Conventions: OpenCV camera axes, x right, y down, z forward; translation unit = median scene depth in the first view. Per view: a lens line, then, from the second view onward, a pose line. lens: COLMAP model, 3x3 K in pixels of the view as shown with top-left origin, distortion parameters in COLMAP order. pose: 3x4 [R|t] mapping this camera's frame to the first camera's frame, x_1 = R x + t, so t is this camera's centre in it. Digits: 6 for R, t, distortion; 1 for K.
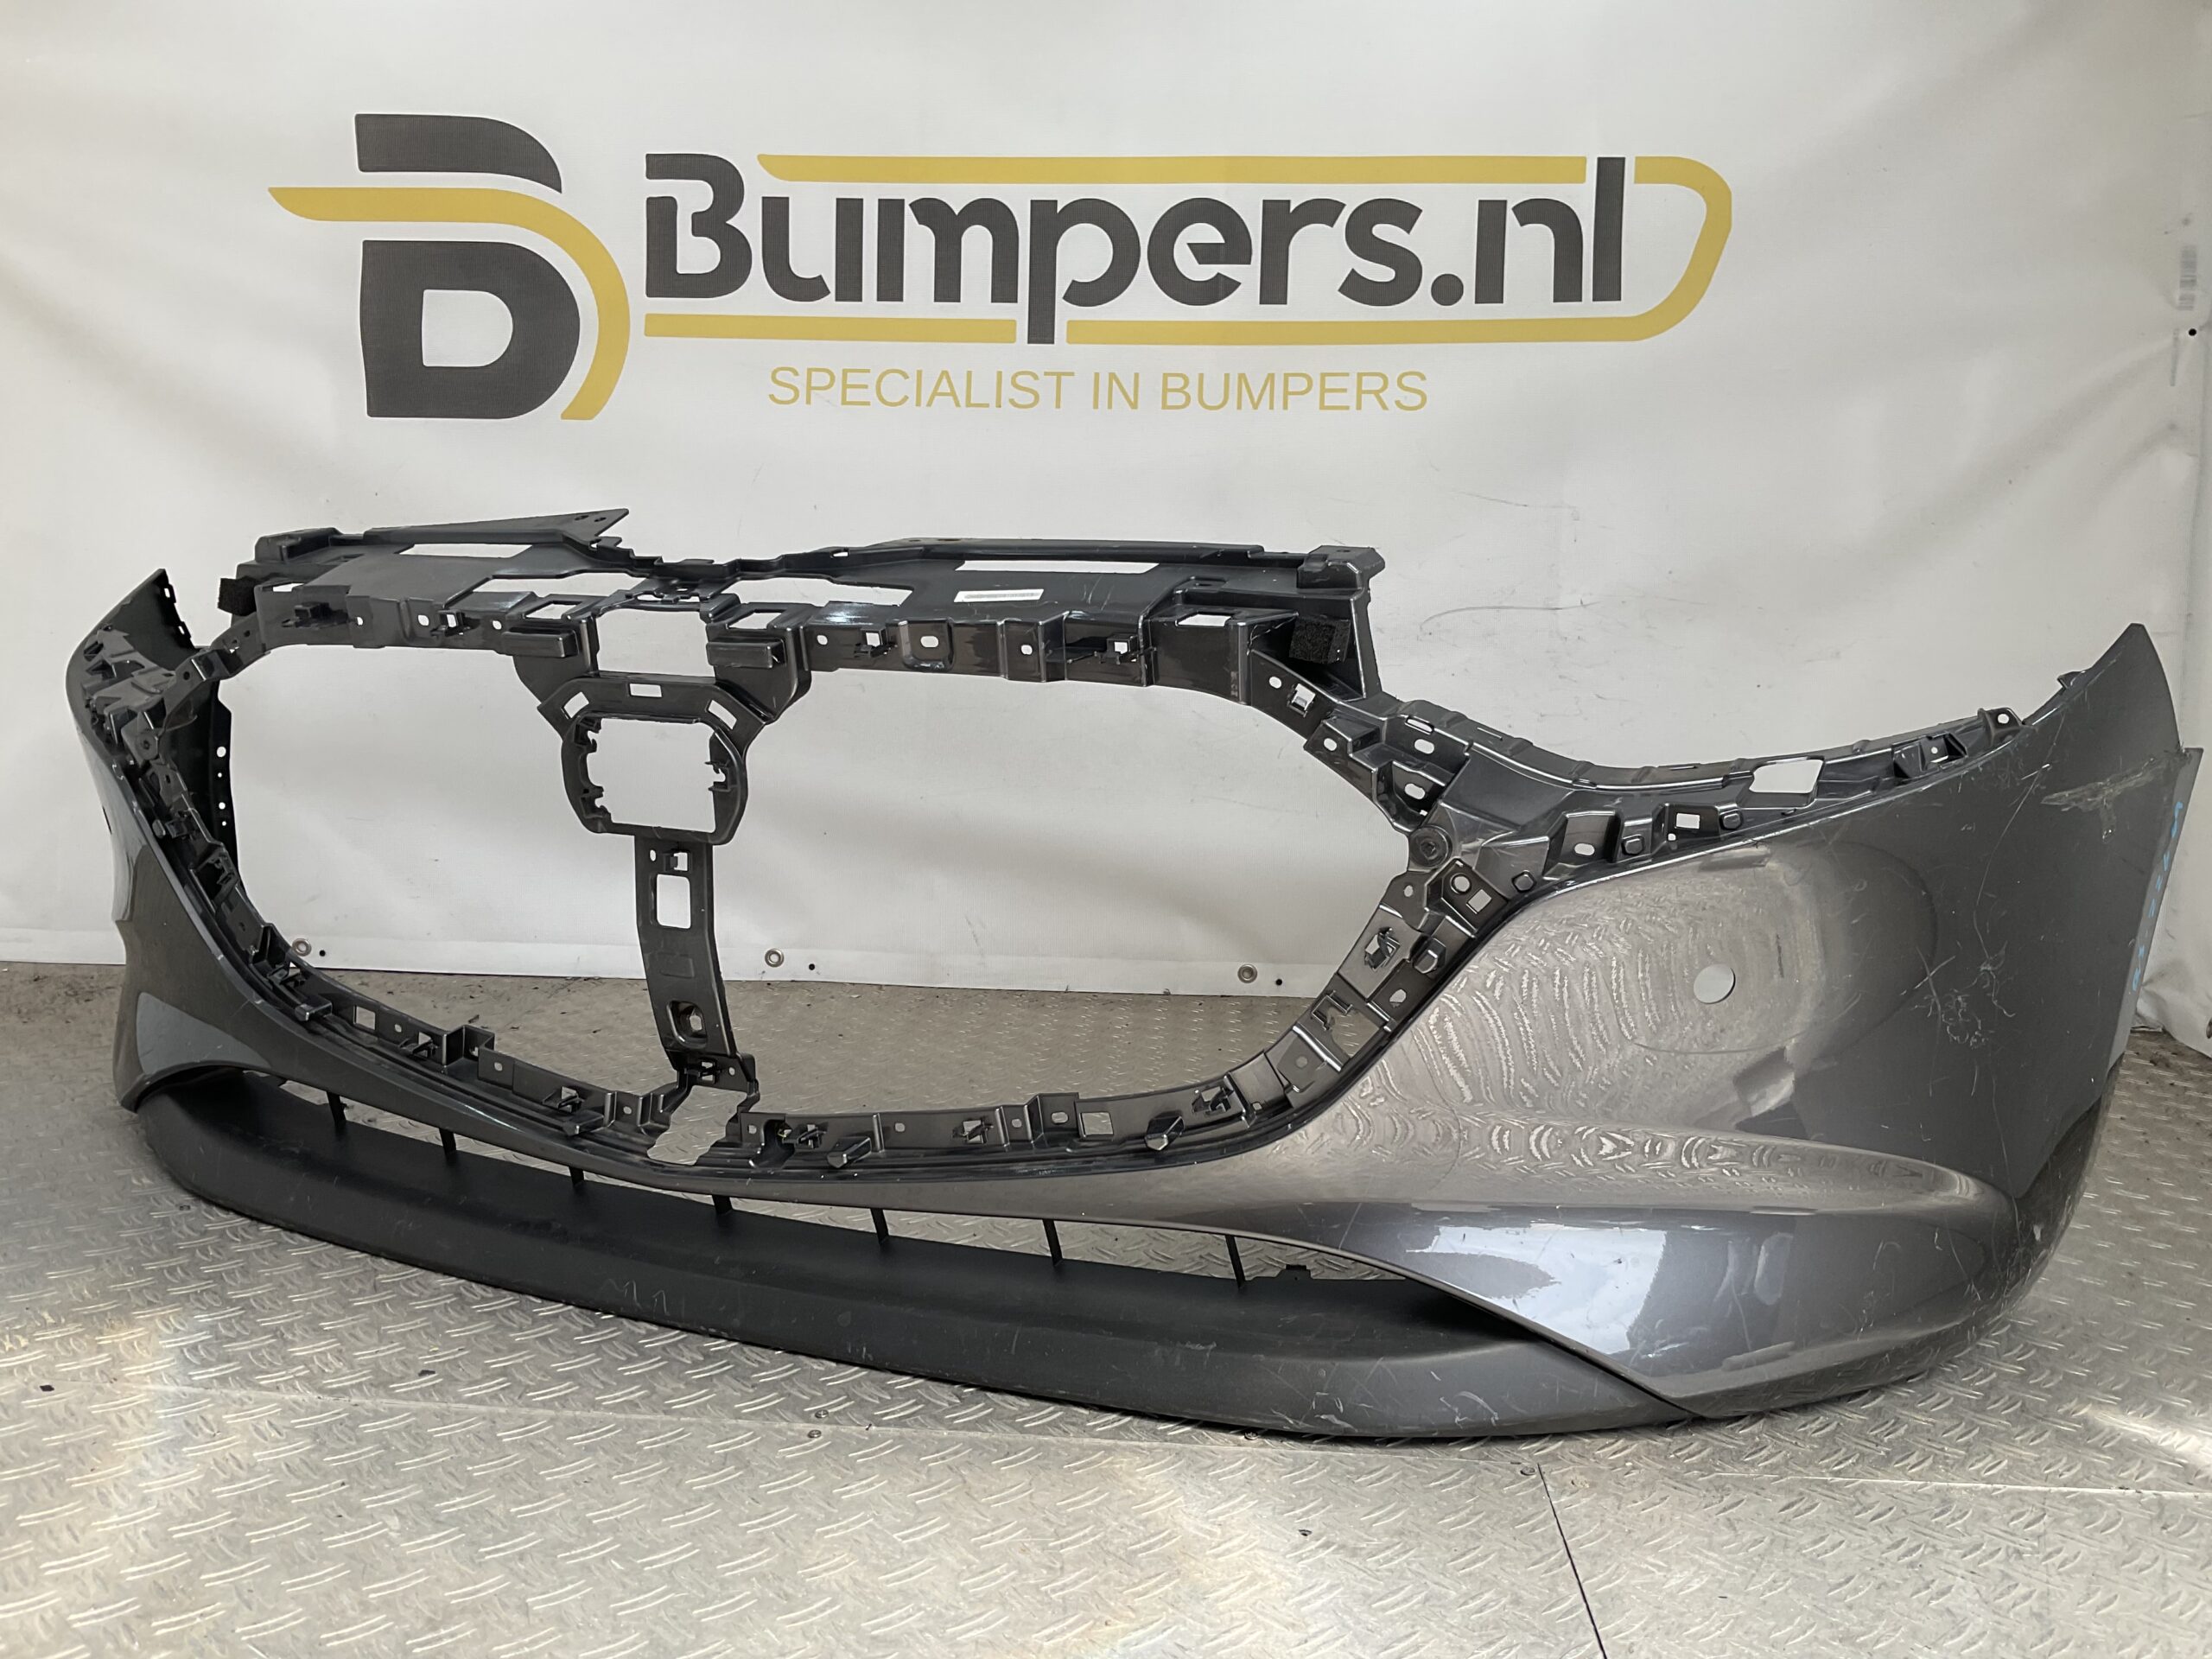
lens RADIAL K [[1843.7, 0, 1134.5], [0, 1843.7, 800.2], [0, 0, 1]] dist [0.070050, -0.135979]
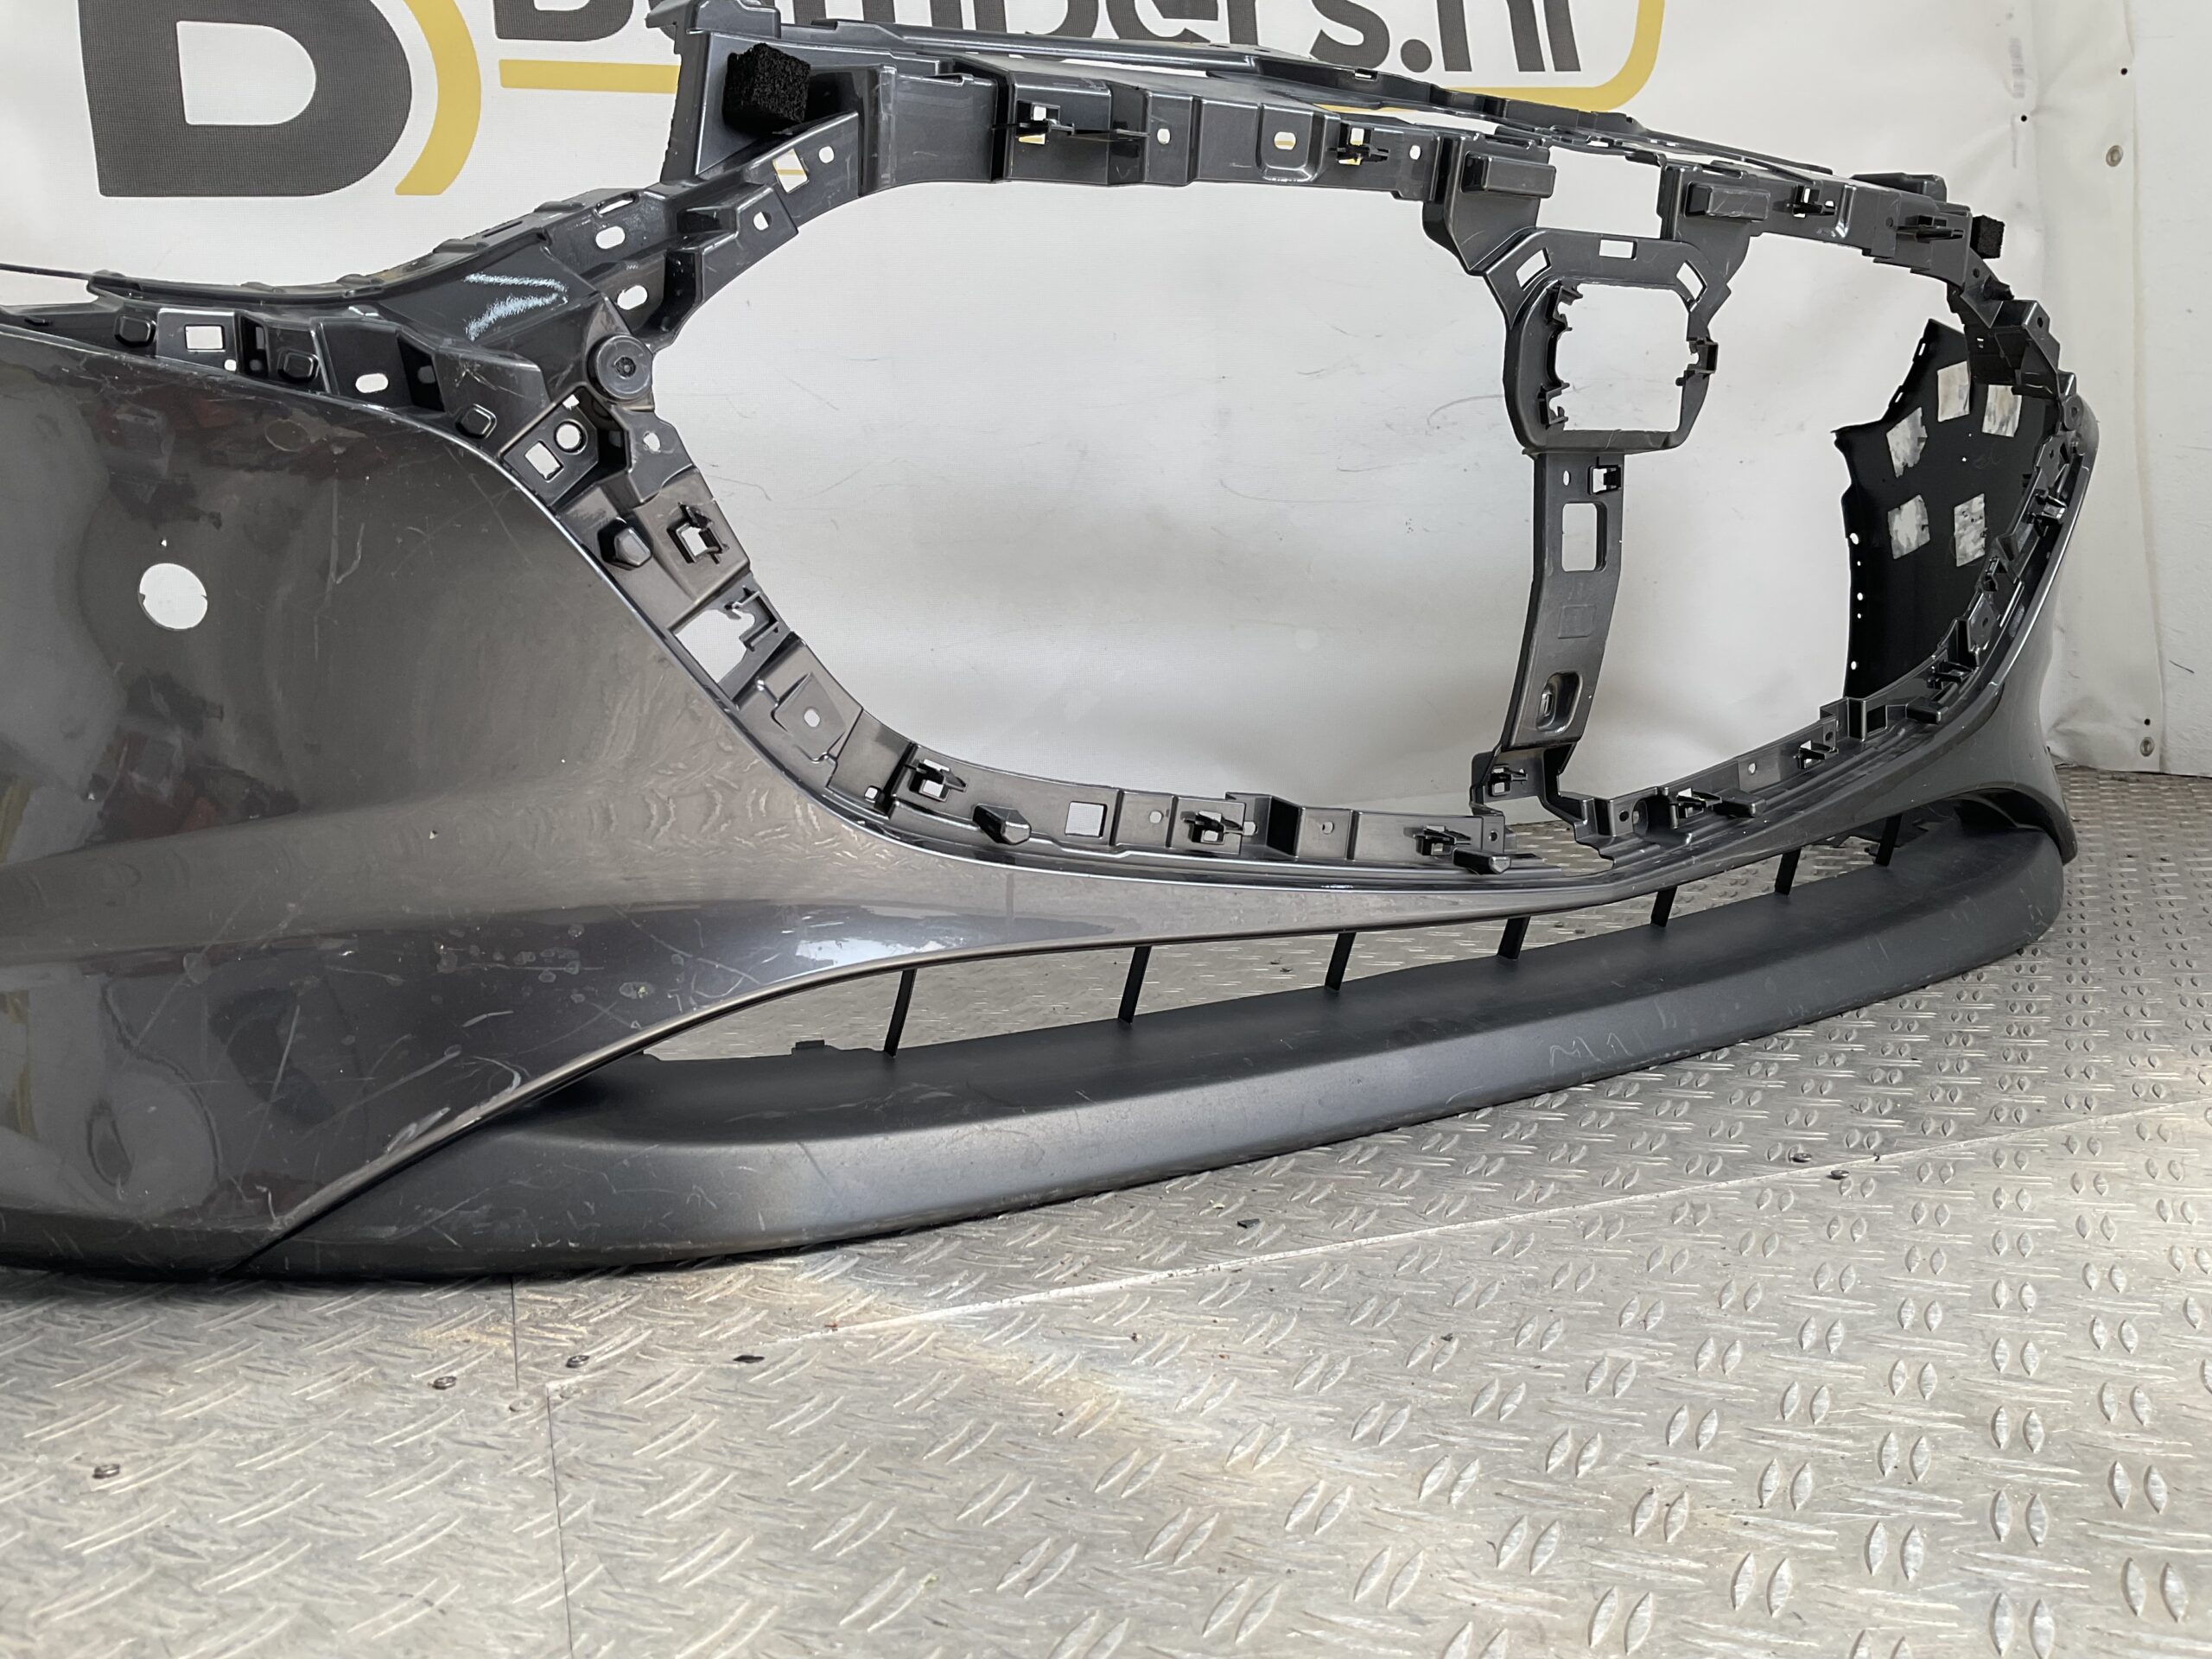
lens RADIAL K [[1843.7, 0, 1108.0], [0, 1843.7, 832.8], [0, 0, 1]] dist [0.070050, -0.135979]
pose [[0.920340, -0.116672, 0.373313, -0.368737], [0.127092, 0.991885, -0.003329, 0.095351], [-0.369895, 0.050509, 0.927700, 0.211620]]
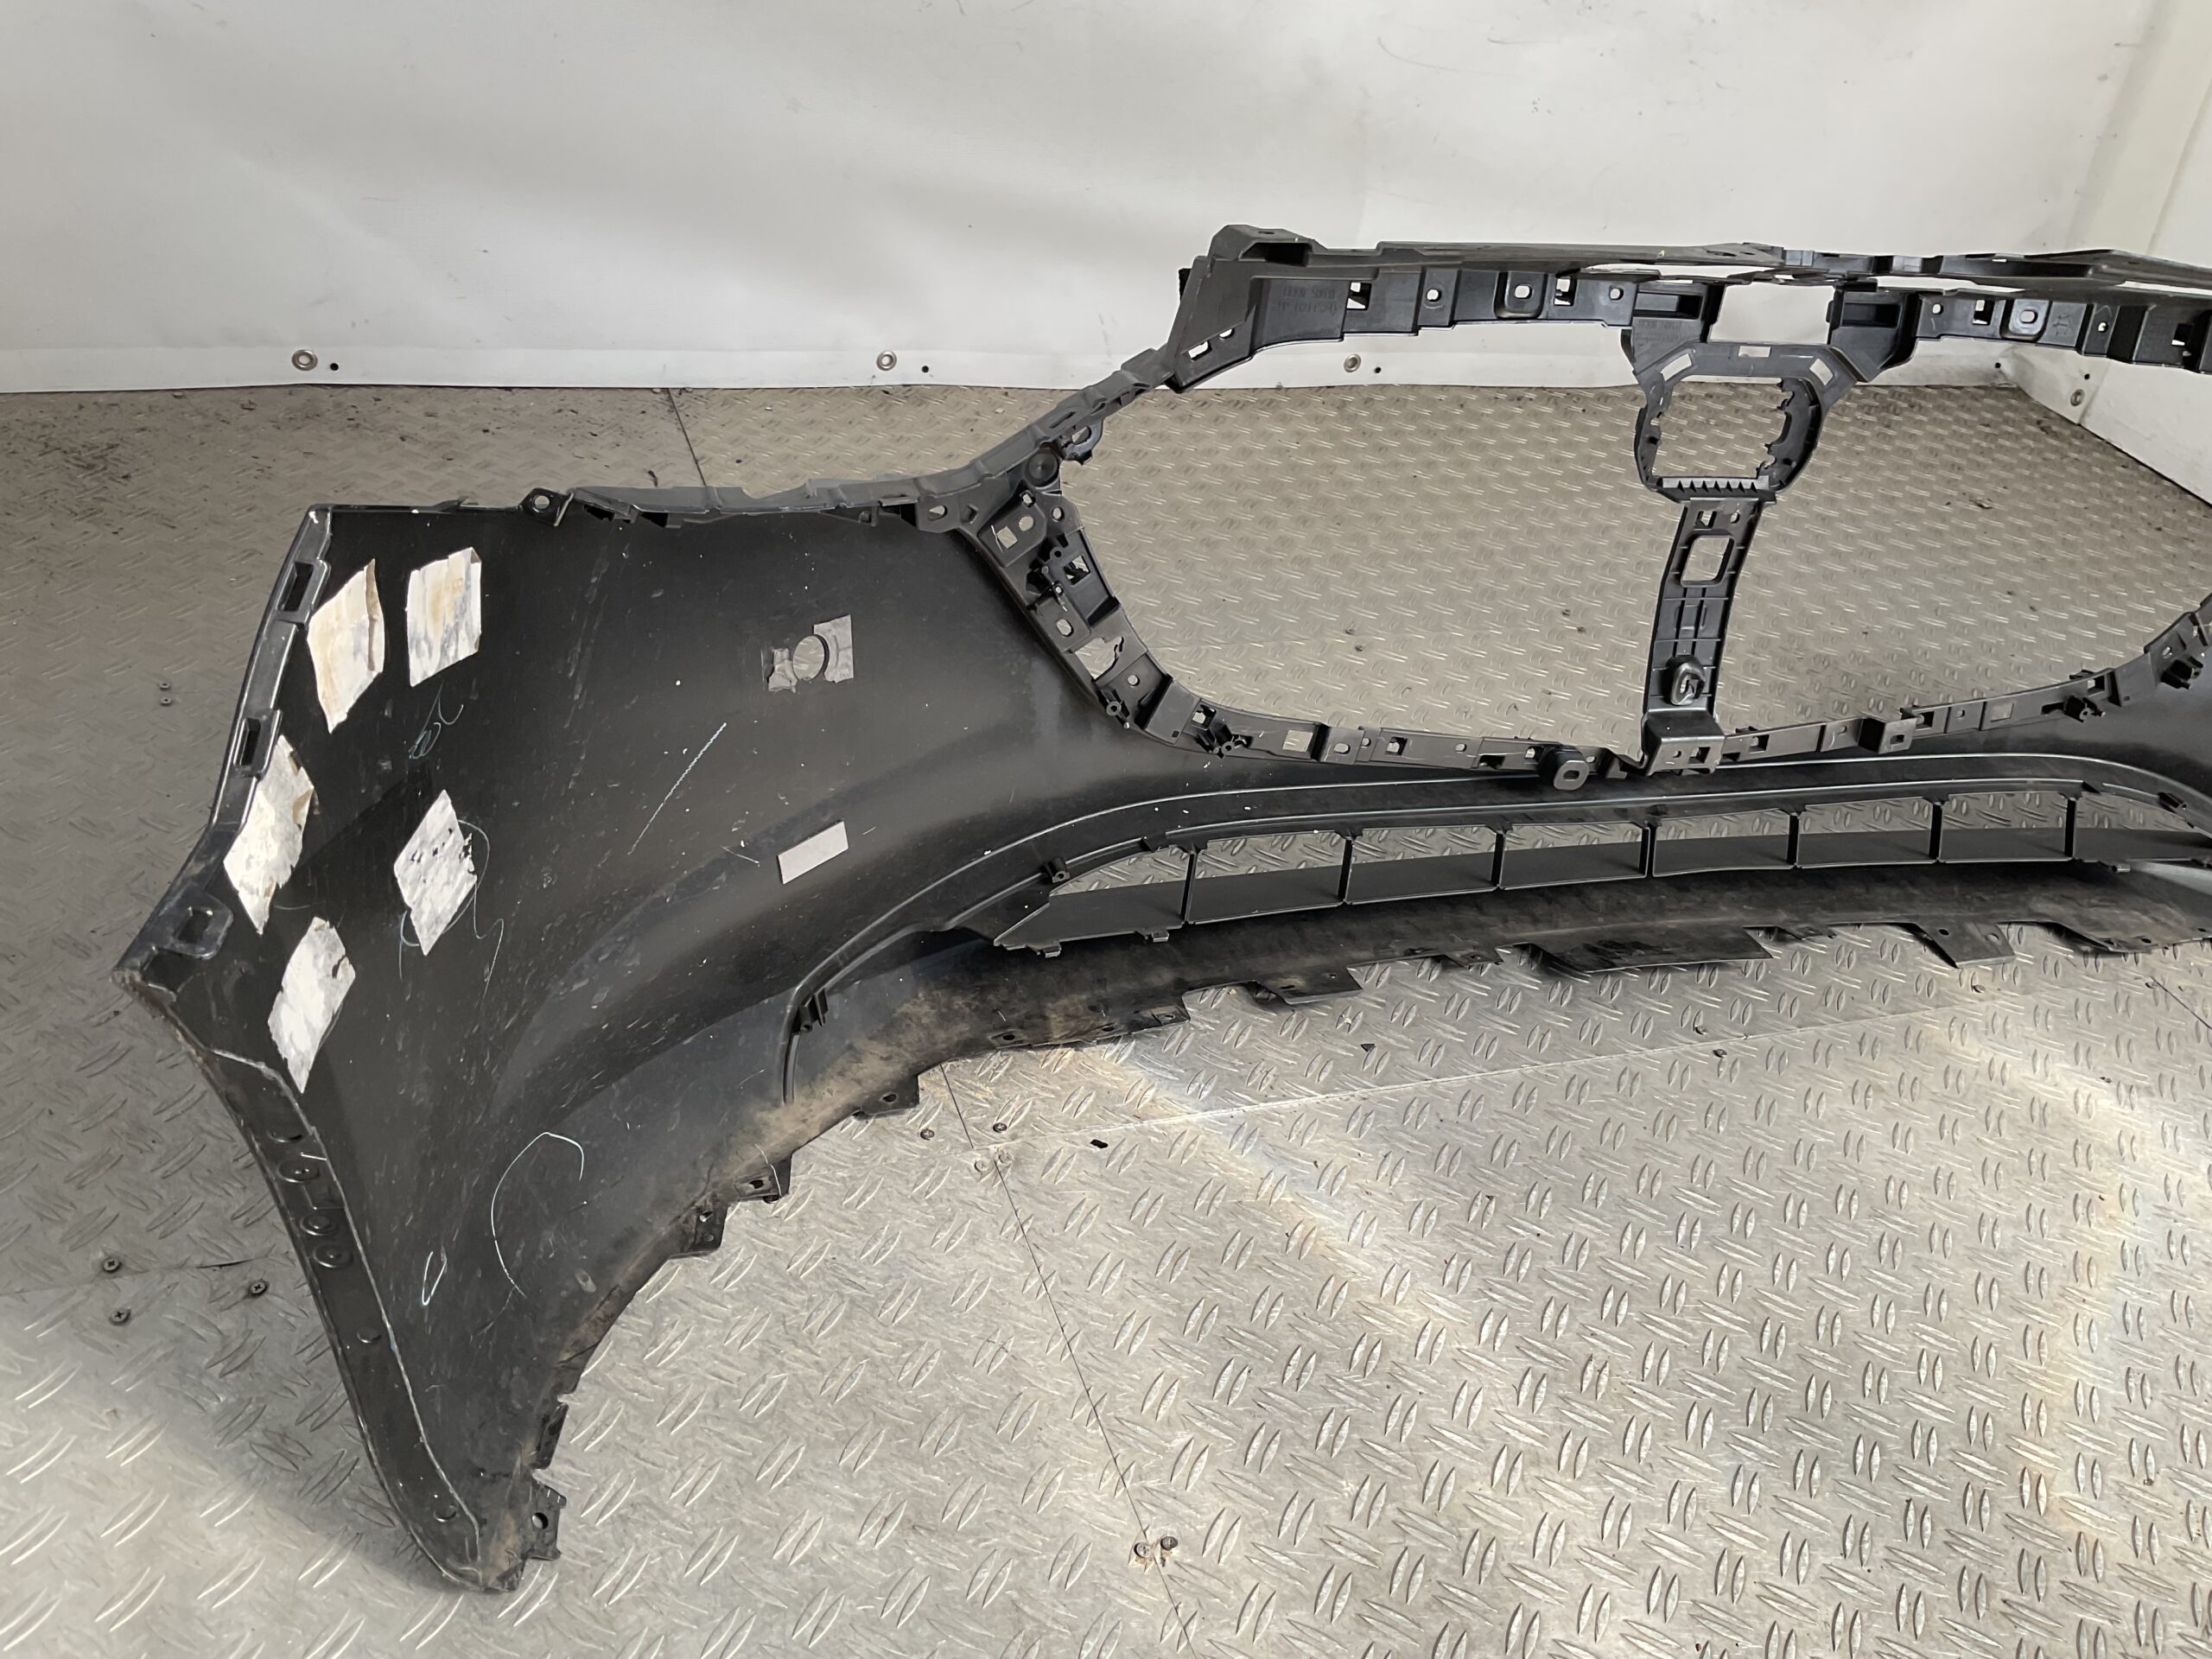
lens RADIAL K [[1843.7, 0, 1097.0], [0, 1843.7, 839.4], [0, 0, 1]] dist [0.070050, -0.135979]
pose [[0.910902, -0.140153, 0.388092, -0.513666], [-0.069051, 0.875506, 0.478248, -0.158529], [-0.406805, -0.462435, 0.787822, 0.145121]]
